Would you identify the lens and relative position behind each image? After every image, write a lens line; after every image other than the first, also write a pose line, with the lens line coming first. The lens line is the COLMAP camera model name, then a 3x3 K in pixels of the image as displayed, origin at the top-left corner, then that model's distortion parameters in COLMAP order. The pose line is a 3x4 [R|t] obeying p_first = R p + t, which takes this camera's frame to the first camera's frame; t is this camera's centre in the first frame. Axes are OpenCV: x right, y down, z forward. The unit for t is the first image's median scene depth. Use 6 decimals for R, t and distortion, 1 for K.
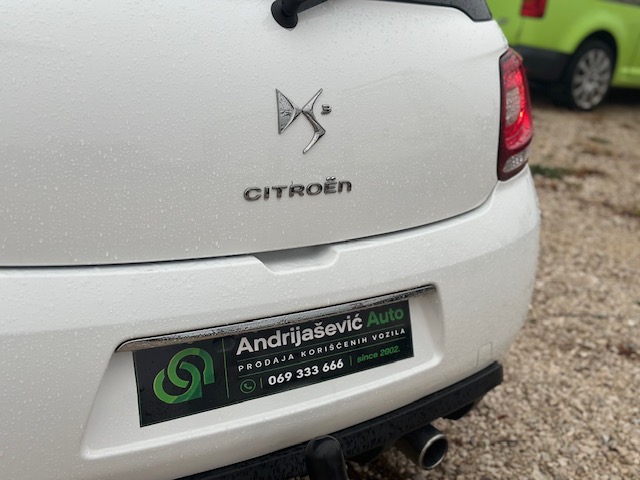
lens RADIAL K [[885.5, 0, 320.0], [0, 885.5, 249.3], [0, 0, 1]] dist [0.076681, 0.079591]
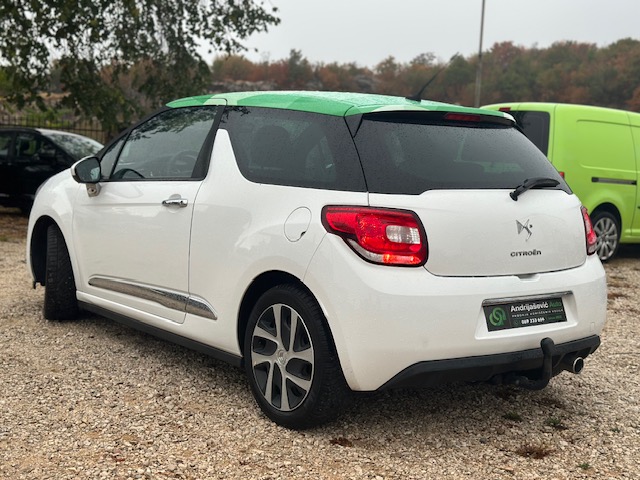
lens RADIAL K [[885.5, 0, 320.0], [0, 885.5, 249.3], [0, 0, 1]] dist [0.076681, 0.079591]
pose [[0.996339, -0.085197, -0.007054, -0.615589], [0.081556, 0.972008, -0.220338, 0.463608], [0.025629, 0.218956, 0.975398, -1.701062]]
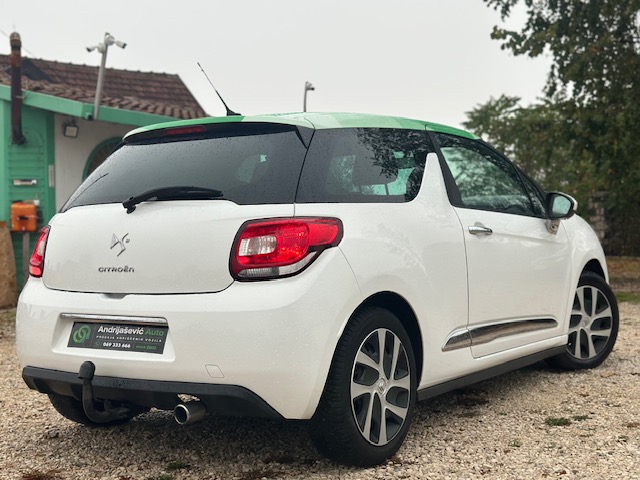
lens RADIAL K [[893.4, 0, 320.8], [0, 893.4, 224.7], [0, 0, 1]] dist [0.028424, 0.036735]
pose [[0.301567, -0.102622, -0.947906, 2.465363], [-0.218960, 0.960165, -0.173609, 0.121274], [0.927962, 0.259909, 0.267084, 0.754222]]
